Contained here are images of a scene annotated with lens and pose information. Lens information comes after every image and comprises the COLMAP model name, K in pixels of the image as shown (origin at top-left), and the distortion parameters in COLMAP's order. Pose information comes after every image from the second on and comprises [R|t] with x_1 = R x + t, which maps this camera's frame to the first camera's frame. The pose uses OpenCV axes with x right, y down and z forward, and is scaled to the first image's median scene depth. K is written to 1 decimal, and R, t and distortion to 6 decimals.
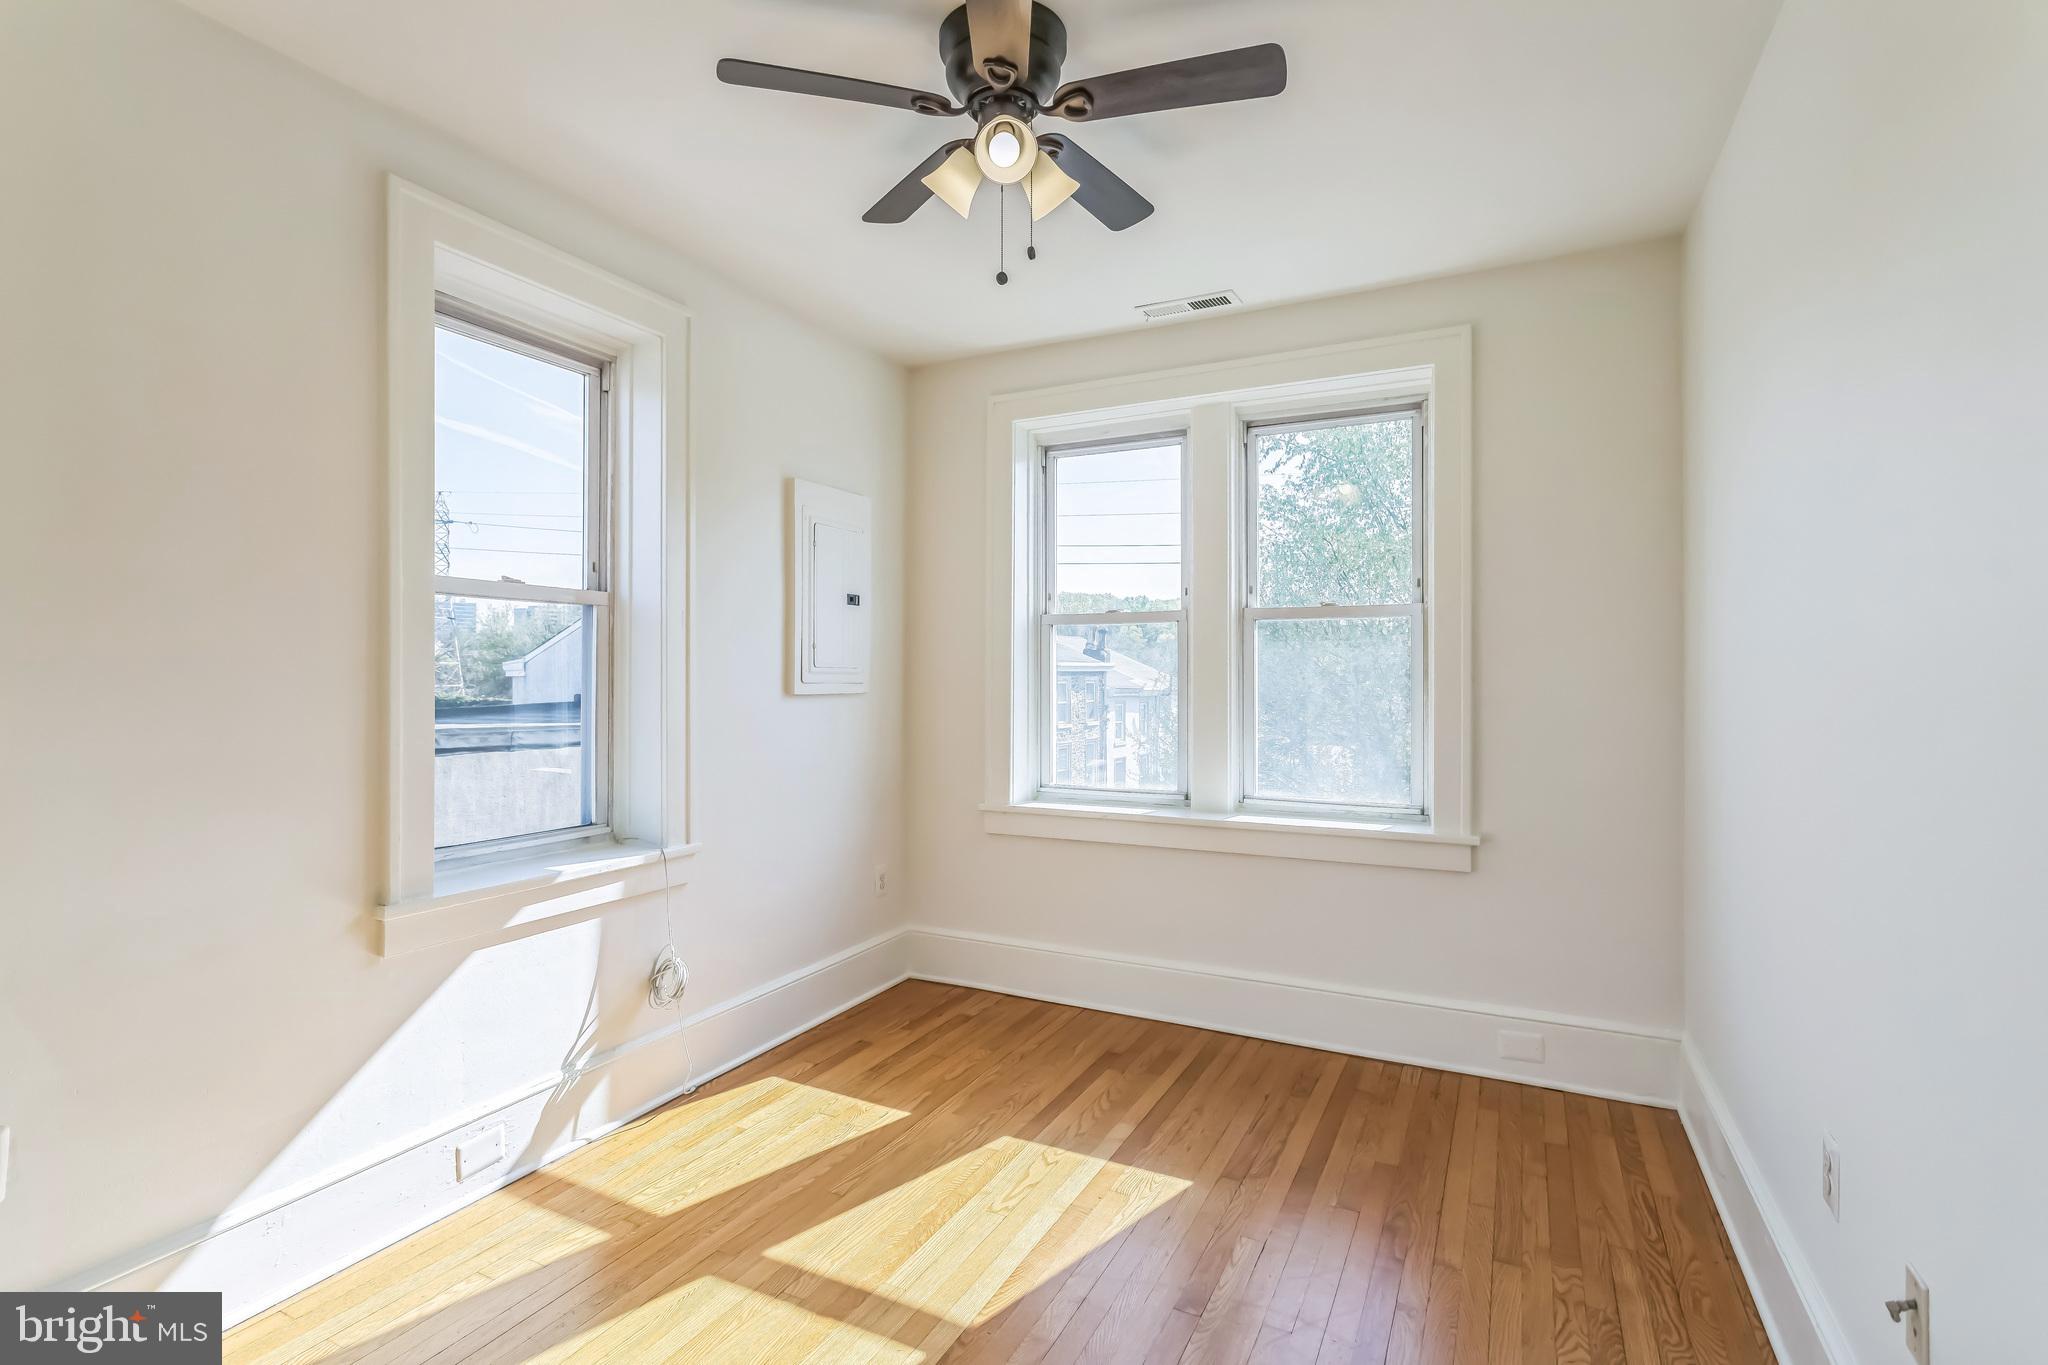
lens RADIAL K [[982.0, 0, 1011.1], [0, 982.0, 666.5], [0, 0, 1]] dist [0.003131, 0.000631]
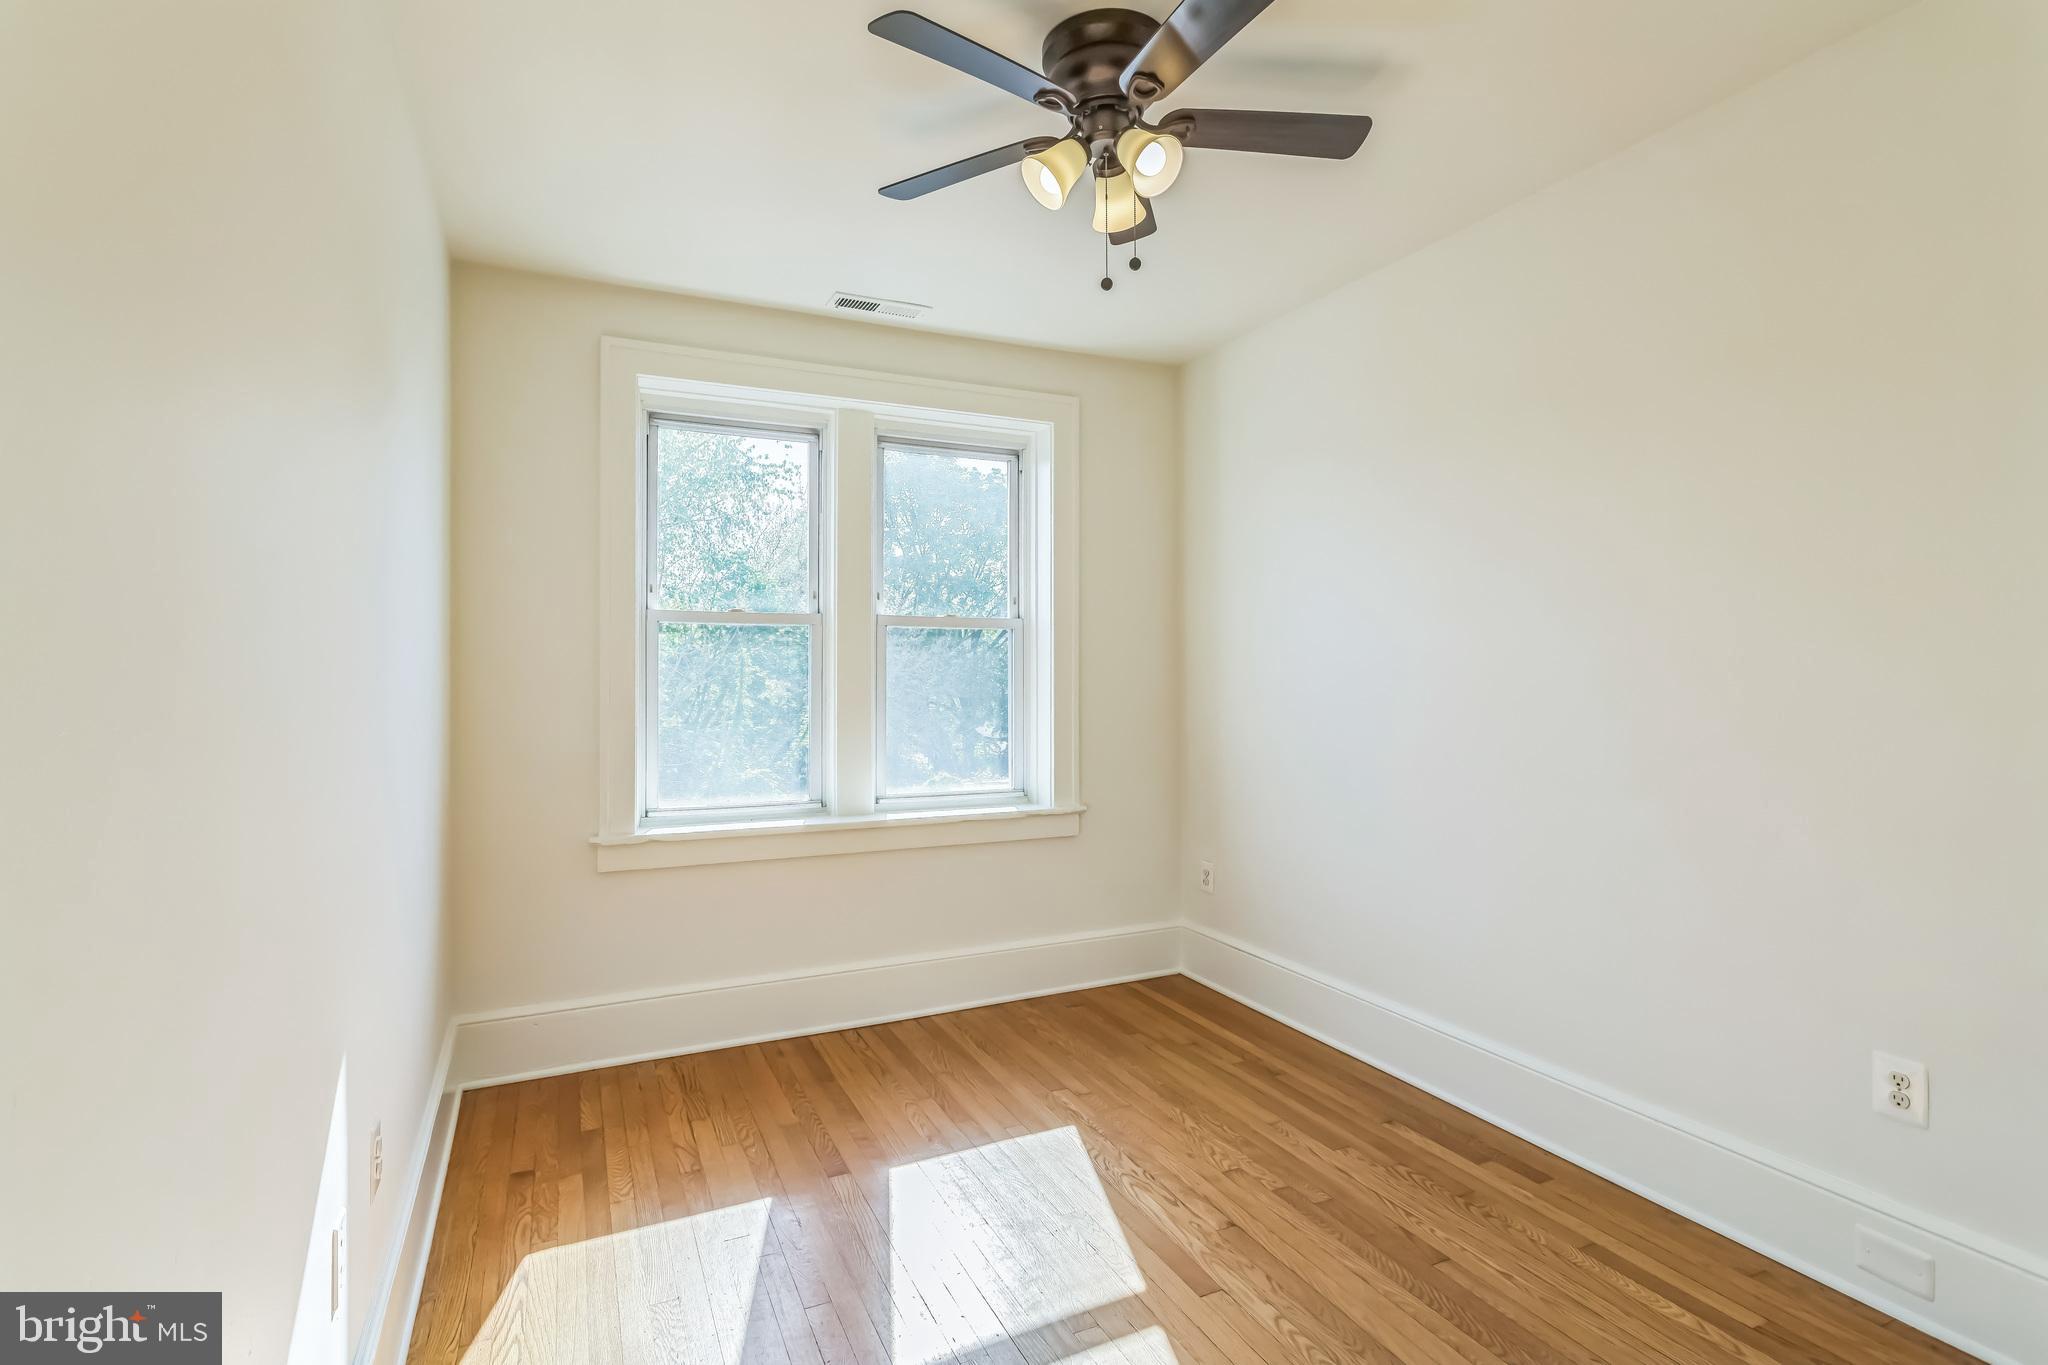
lens RADIAL K [[978.0, 0, 1015.7], [0, 978.0, 715.2], [0, 0, 1]] dist [0.011980, 0.000177]
pose [[0.617195, -0.030393, 0.786223, -0.466155], [-0.003184, 0.999149, 0.041124, 0.002563], [-0.786803, -0.027885, 0.616573, 0.237183]]
